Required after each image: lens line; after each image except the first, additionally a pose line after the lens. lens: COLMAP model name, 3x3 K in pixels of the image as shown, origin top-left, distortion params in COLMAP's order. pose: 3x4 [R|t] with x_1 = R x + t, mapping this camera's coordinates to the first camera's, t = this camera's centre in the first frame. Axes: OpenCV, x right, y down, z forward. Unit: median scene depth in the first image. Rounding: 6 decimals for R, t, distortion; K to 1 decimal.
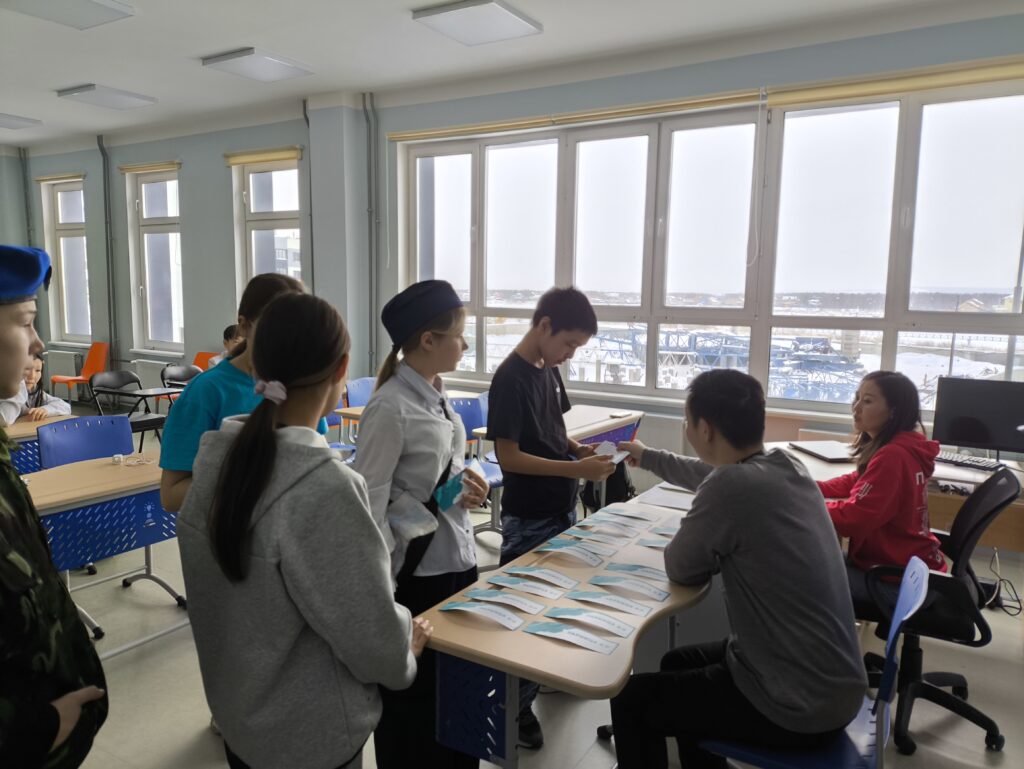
lens RADIAL K [[745.5, 0, 507.1], [0, 745.5, 395.5], [0, 0, 1]] dist [0.072936, -0.087318]
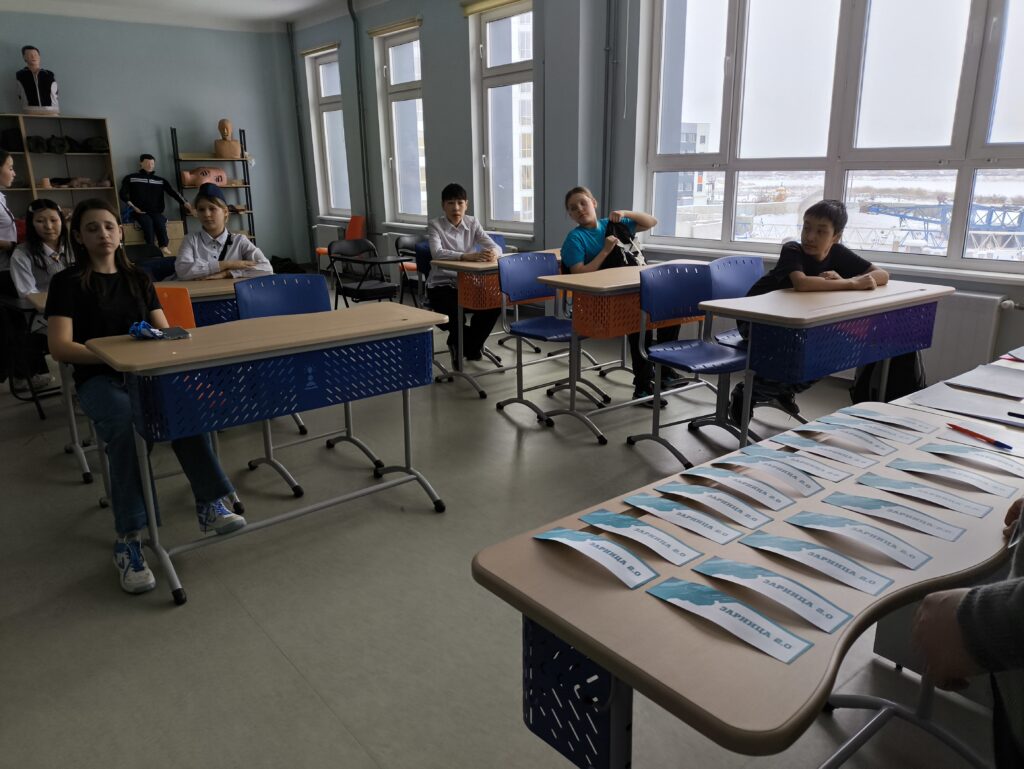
lens RADIAL K [[745.5, 0, 507.1], [0, 745.5, 395.5], [0, 0, 1]] dist [0.072936, -0.087318]
pose [[0.941058, 0.069291, -0.331070, 0.035309], [-0.017786, 0.987575, 0.156139, 0.019933], [0.337776, -0.141048, 0.930598, 0.137307]]
